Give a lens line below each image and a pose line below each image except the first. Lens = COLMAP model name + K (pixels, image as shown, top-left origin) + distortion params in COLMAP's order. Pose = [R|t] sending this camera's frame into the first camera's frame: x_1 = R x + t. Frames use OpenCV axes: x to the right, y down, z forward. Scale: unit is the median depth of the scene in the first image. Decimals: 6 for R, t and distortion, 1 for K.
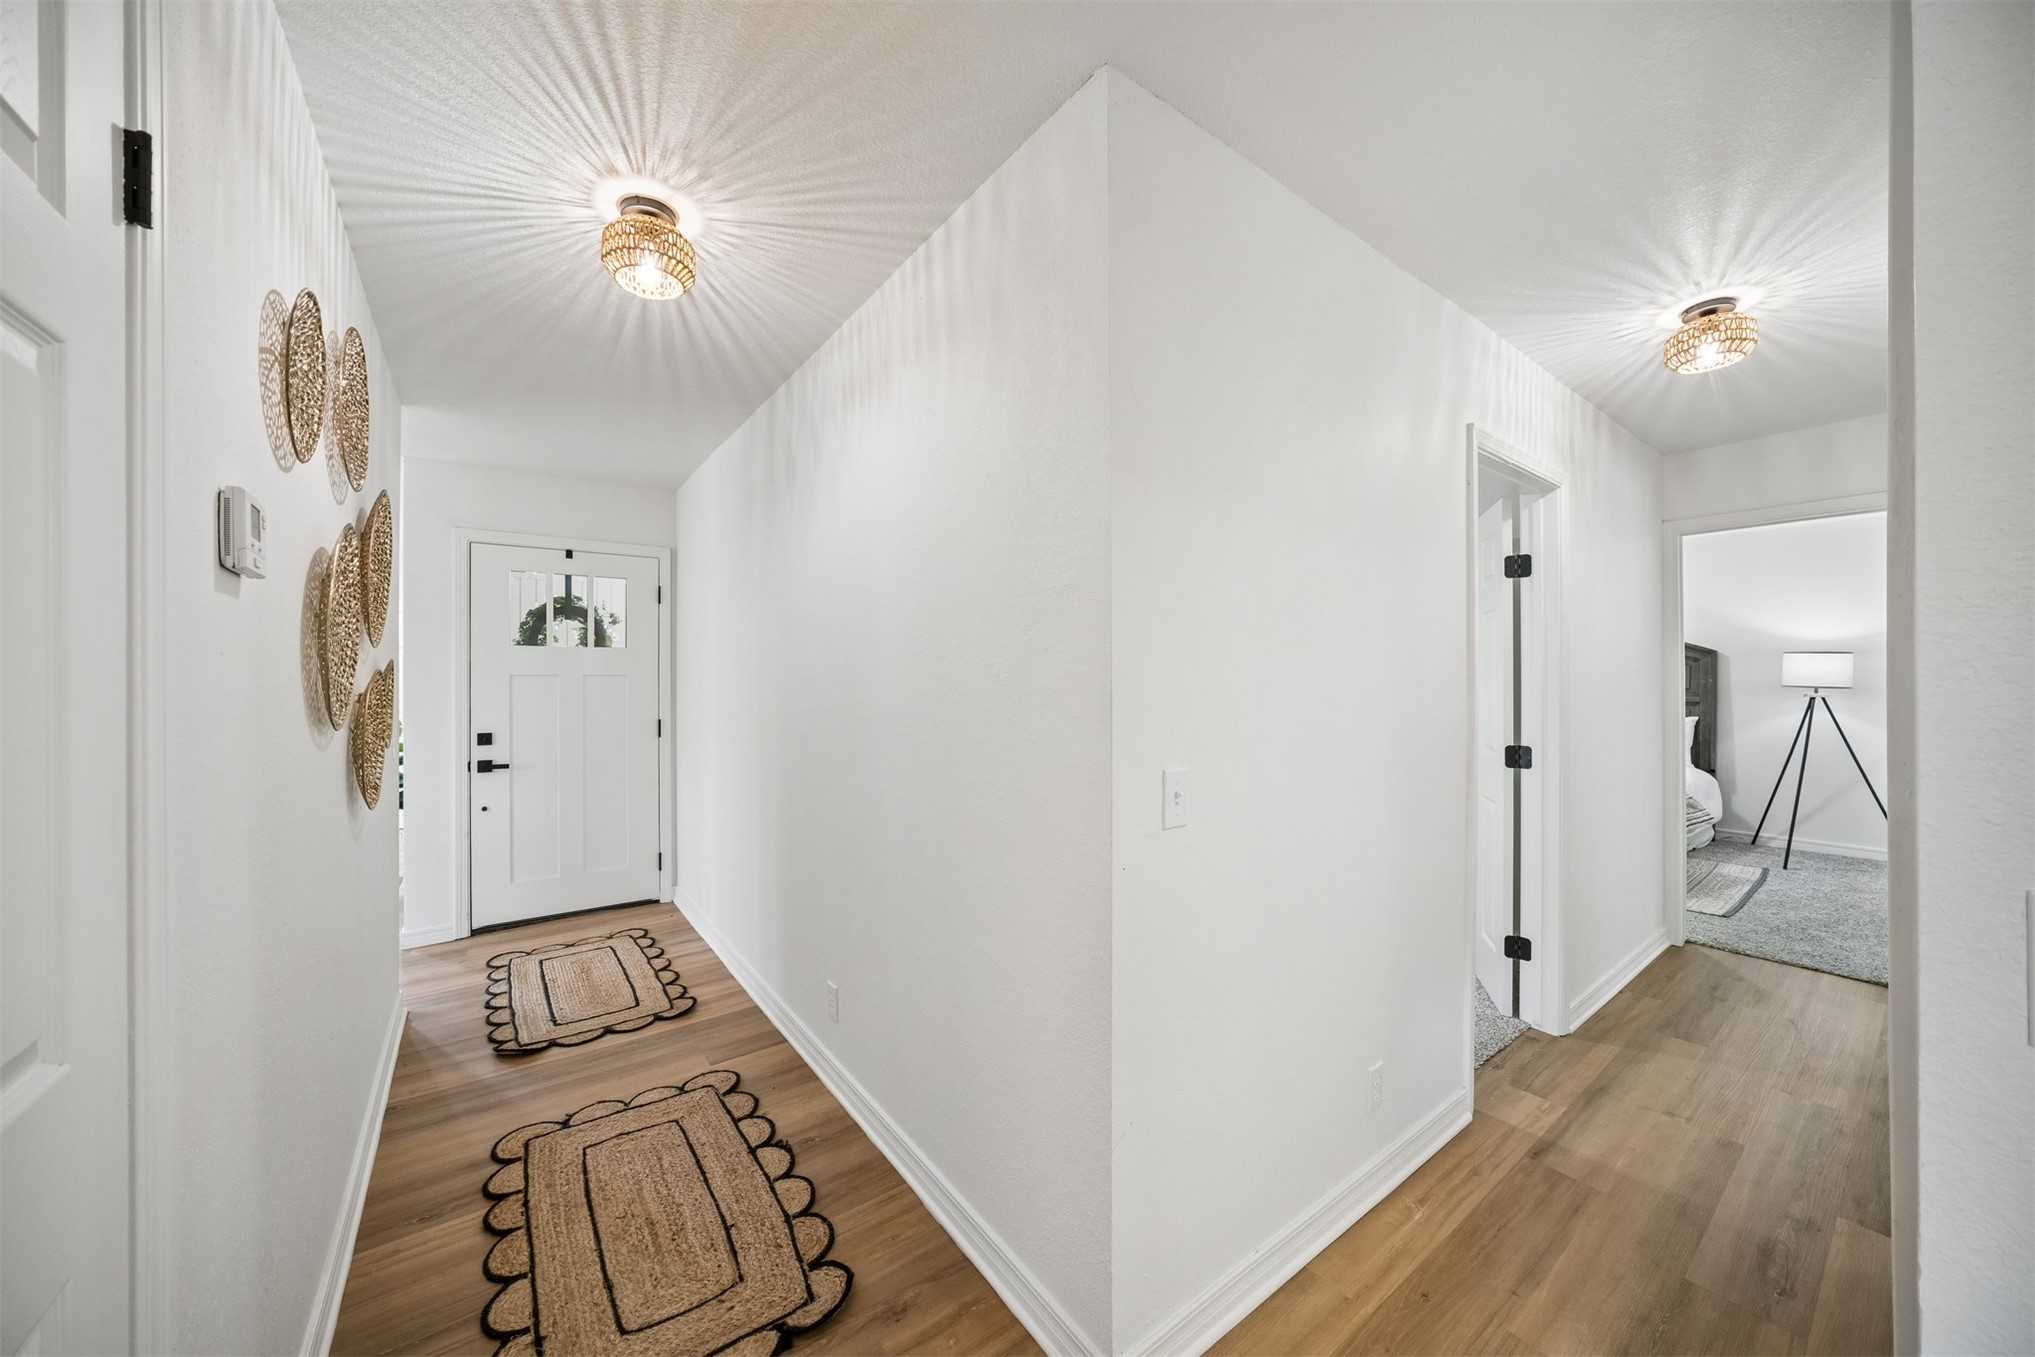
lens RADIAL K [[694.0, 0, 987.4], [0, 694.0, 669.2], [0, 0, 1]] dist [-0.022785, 0.004190]
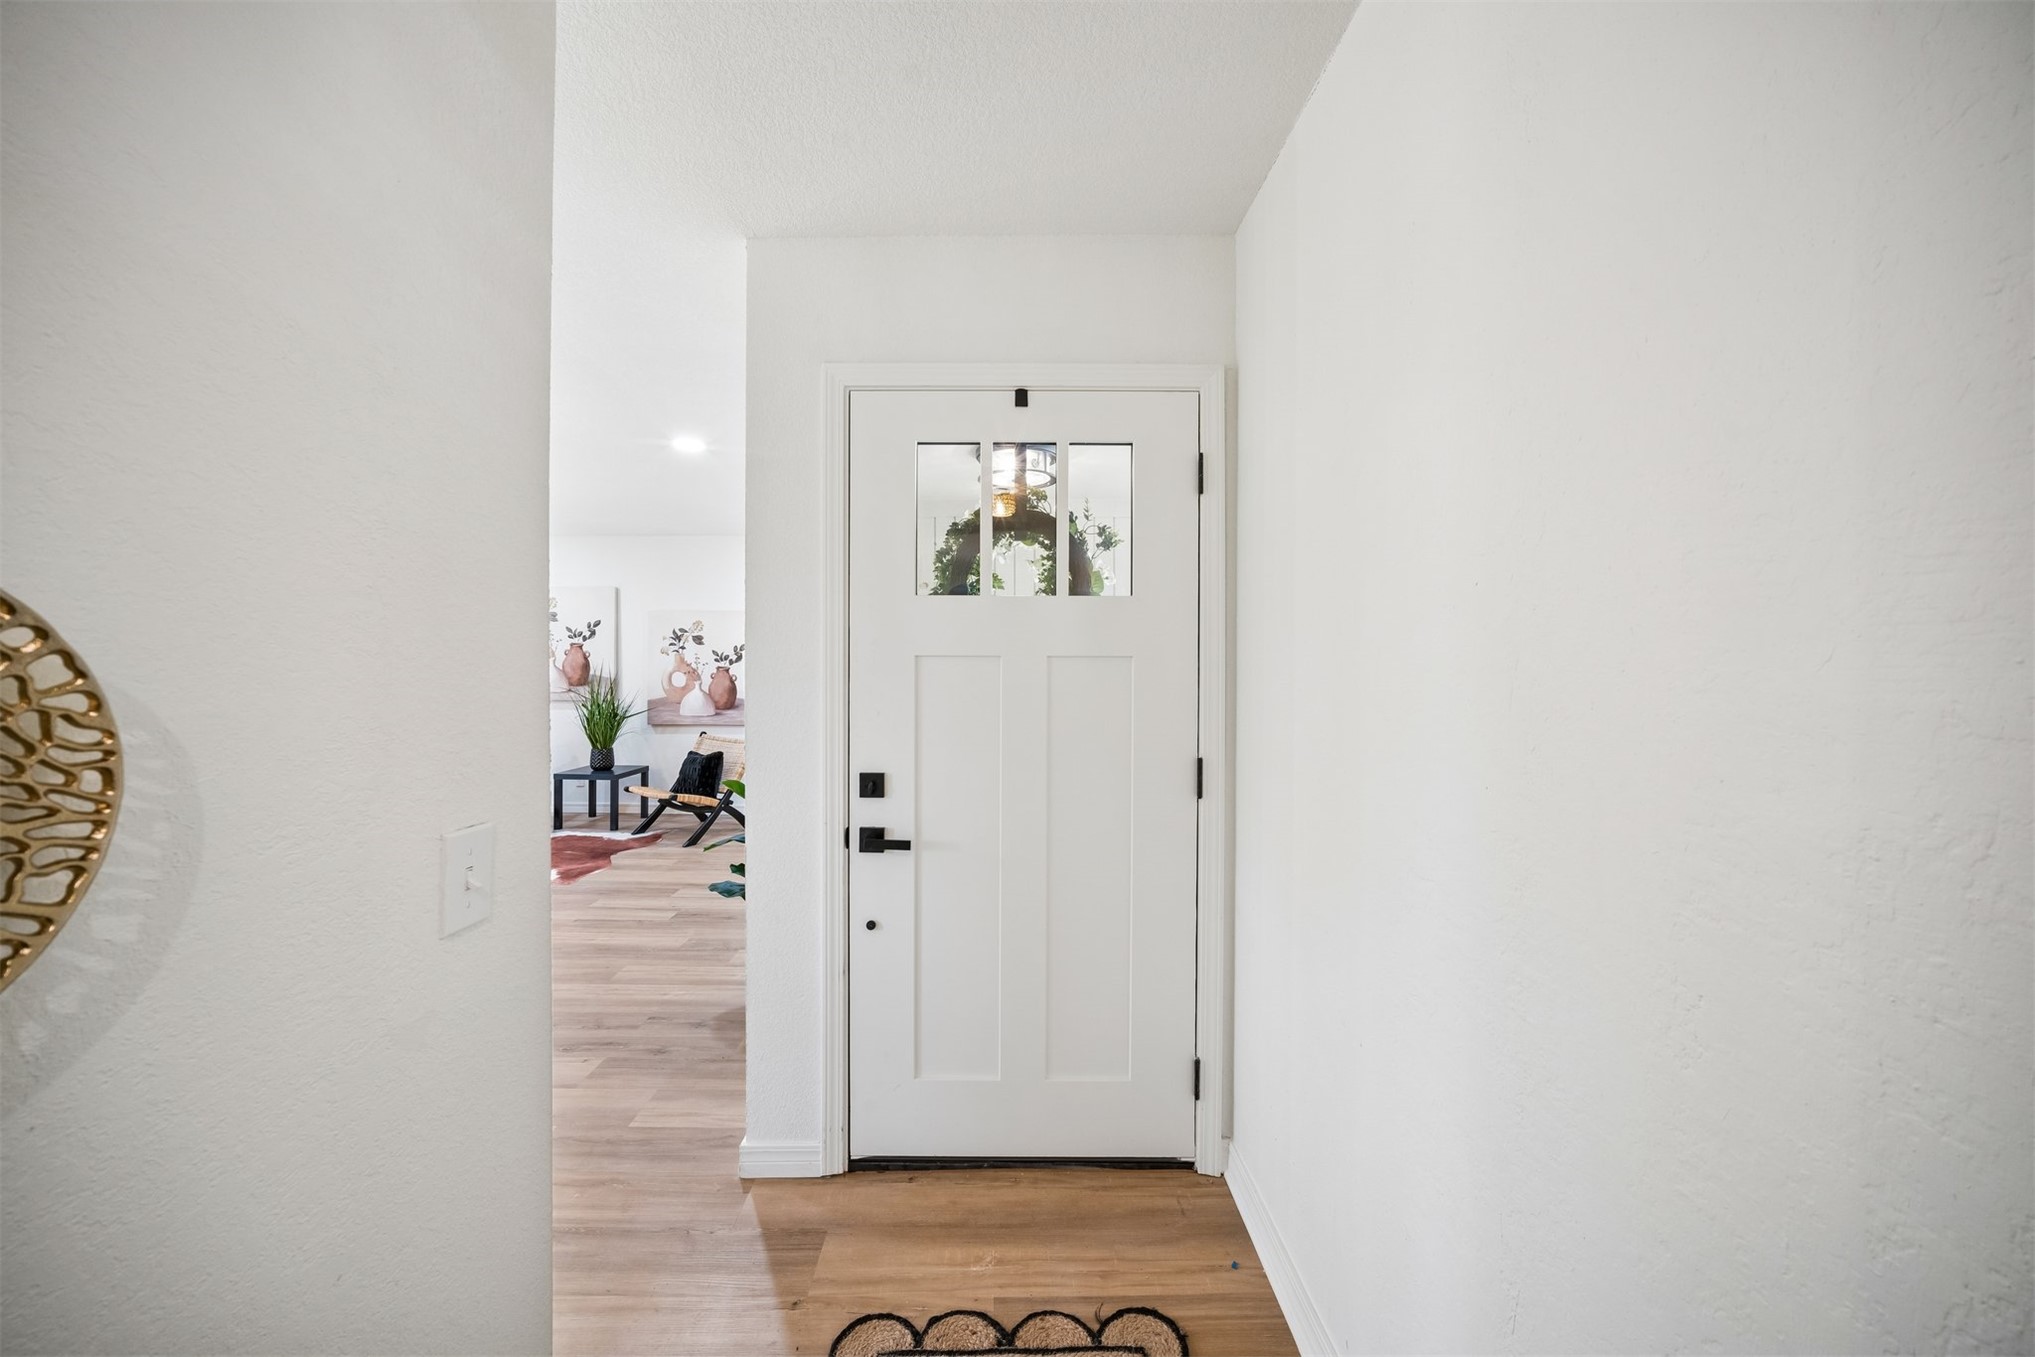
lens RADIAL K [[714.5, 0, 1001.2], [0, 714.5, 663.4], [0, 0, 1]] dist [-0.024080, 0.004885]
pose [[0.812701, 0.001922, -0.582678, -0.353632], [-0.002586, 0.999997, -0.000309, 0.013743], [0.582676, 0.001758, 0.812703, 0.629529]]
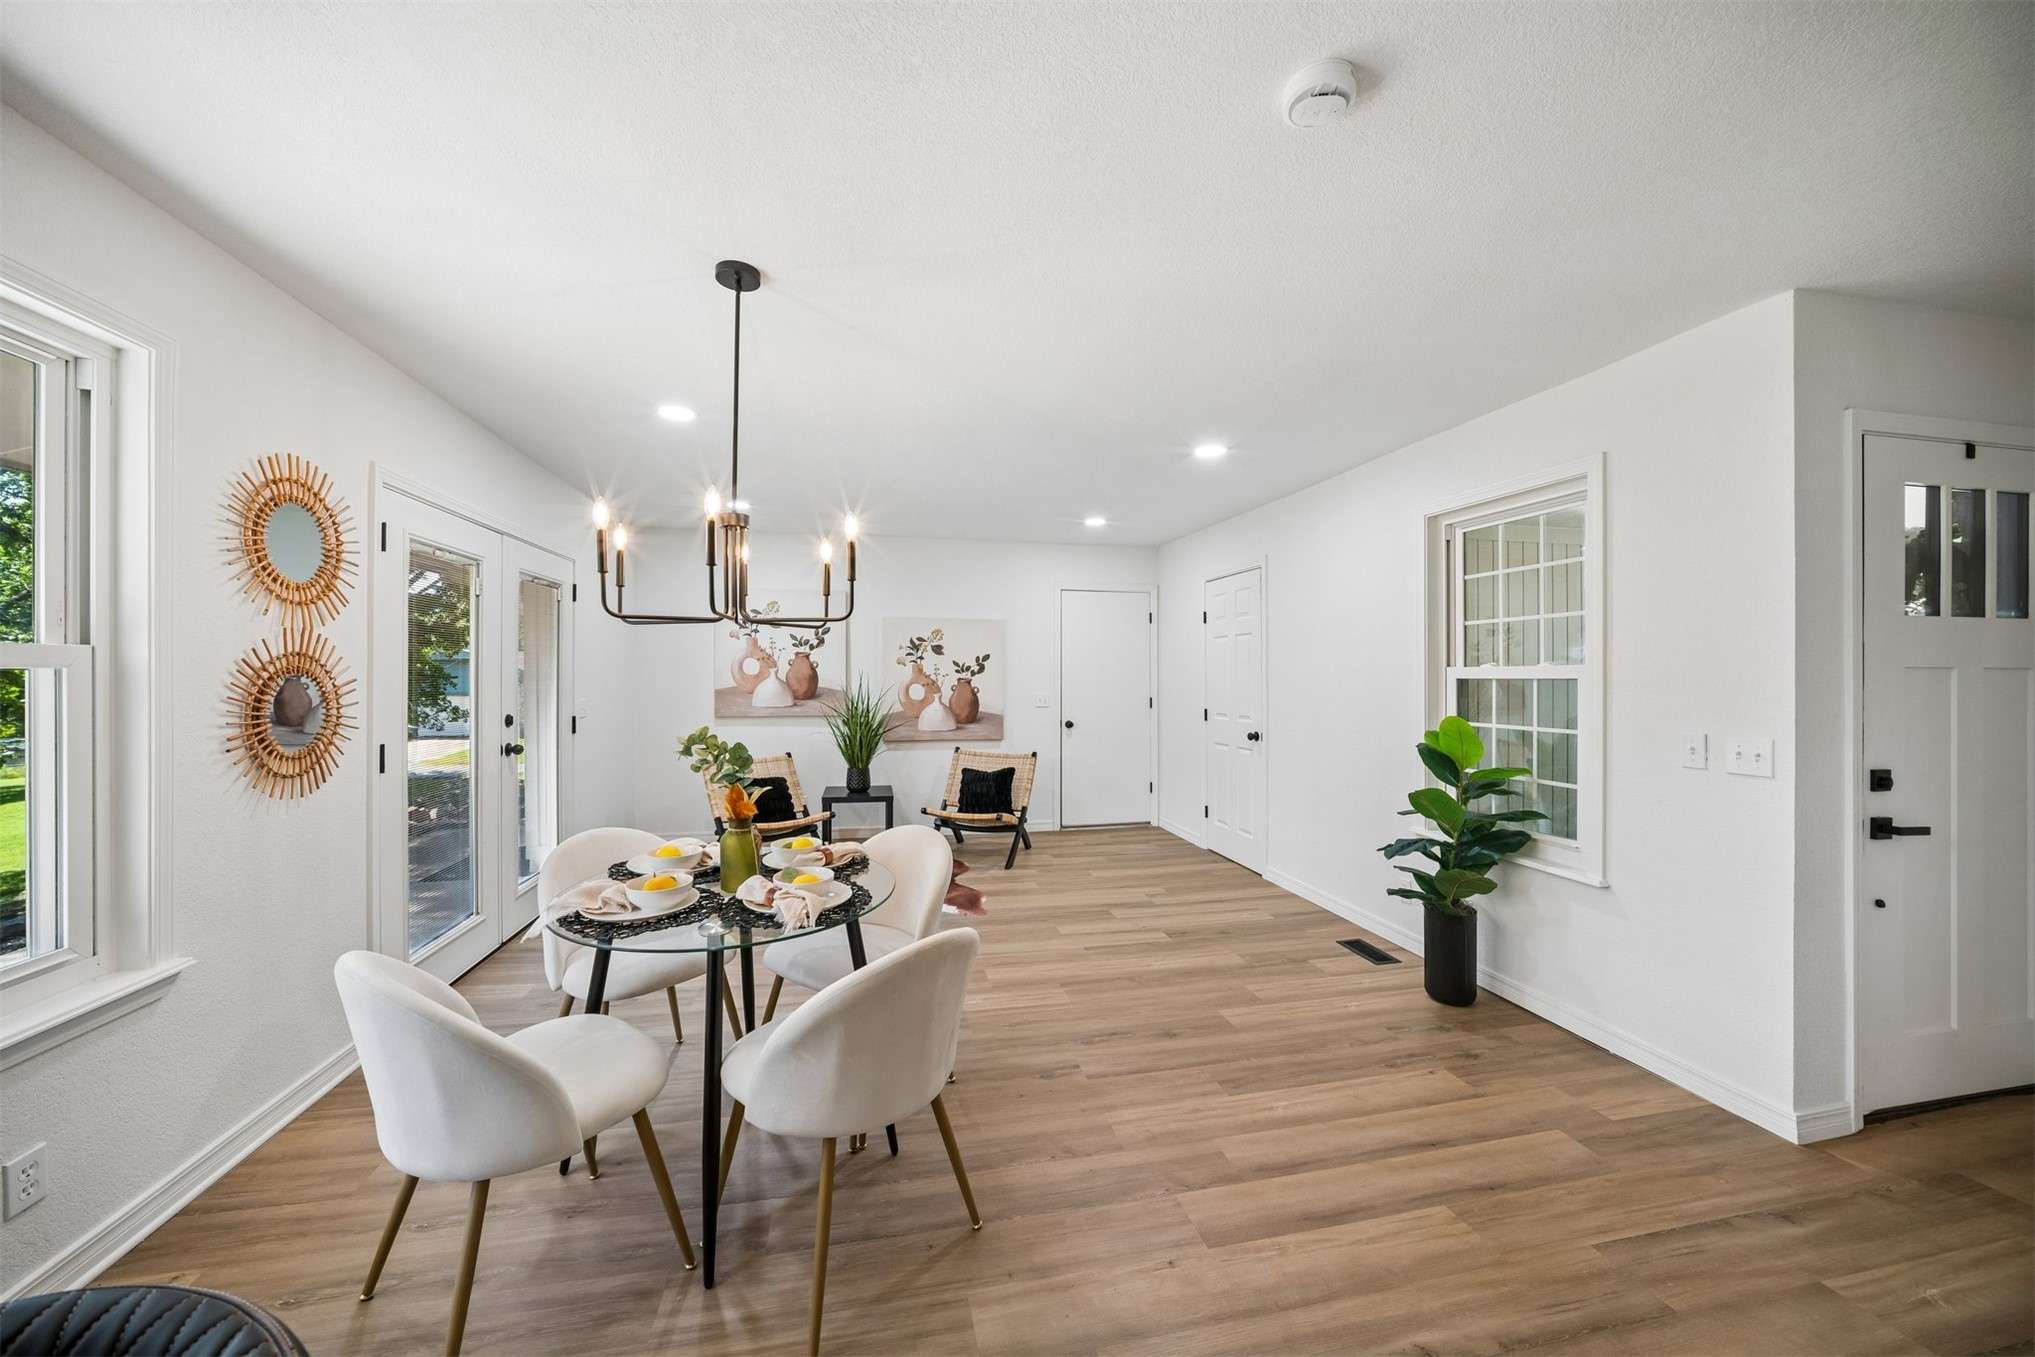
lens RADIAL K [[715.4, 0, 998.5], [0, 715.4, 675.9], [0, 0, 1]] dist [-0.024134, 0.003970]
pose [[0.912260, 0.002102, -0.409605, -1.150522], [-0.002001, 0.999998, 0.000675, 0.016526], [0.409606, 0.000204, 0.912263, 0.177149]]
